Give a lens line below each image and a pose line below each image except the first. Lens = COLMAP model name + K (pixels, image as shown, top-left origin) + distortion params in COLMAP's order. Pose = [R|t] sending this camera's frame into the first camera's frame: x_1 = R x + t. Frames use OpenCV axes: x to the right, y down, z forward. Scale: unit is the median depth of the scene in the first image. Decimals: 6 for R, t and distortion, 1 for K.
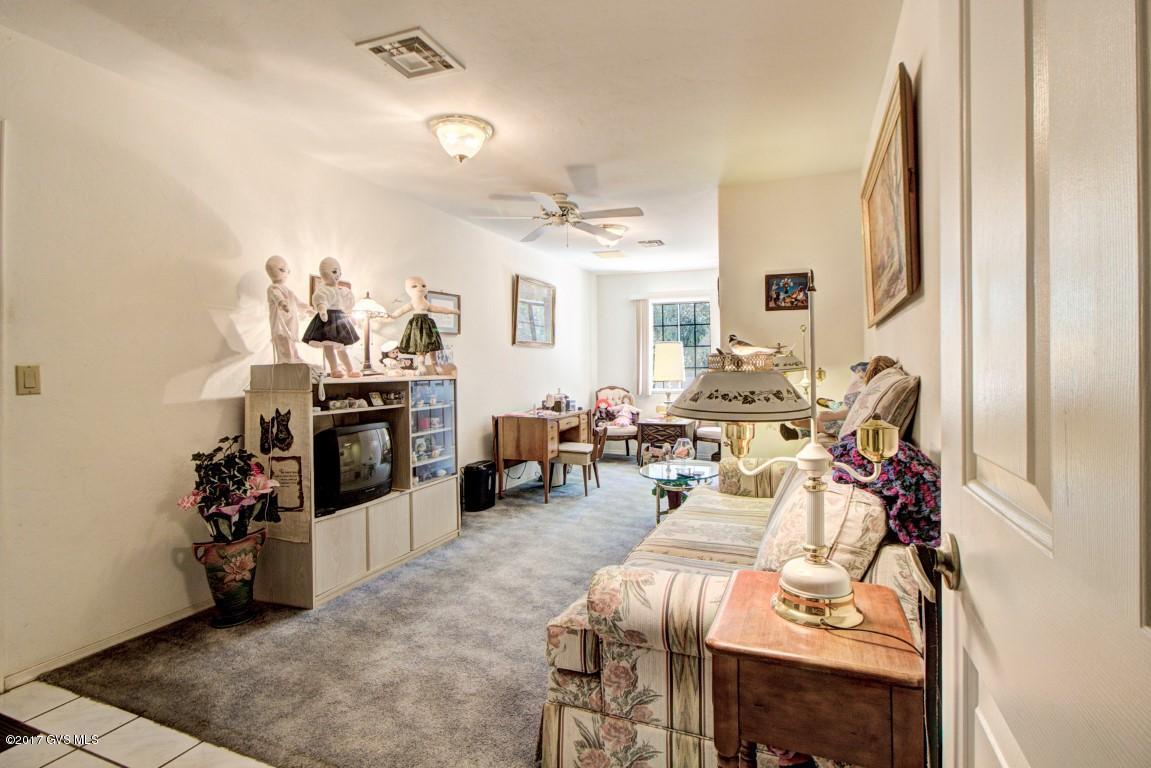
lens RADIAL K [[546.8, 0, 608.9], [0, 546.8, 380.0], [0, 0, 1]] dist [-0.002297, -0.000139]
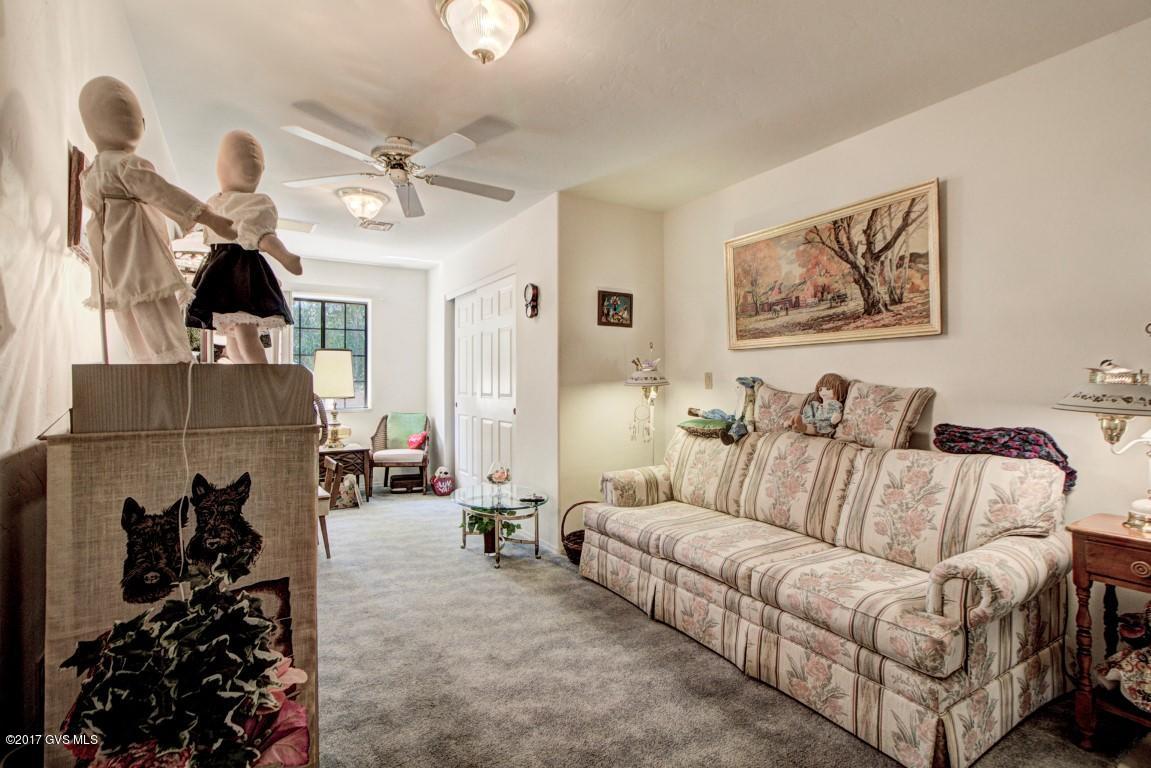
lens RADIAL K [[546.8, 0, 608.9], [0, 546.8, 380.0], [0, 0, 1]] dist [-0.002297, -0.000139]
pose [[0.593574, 0.007345, 0.804746, -0.564631], [0.007789, 0.999859, -0.014871, -0.007036], [-0.804741, 0.015096, 0.593433, 0.392102]]
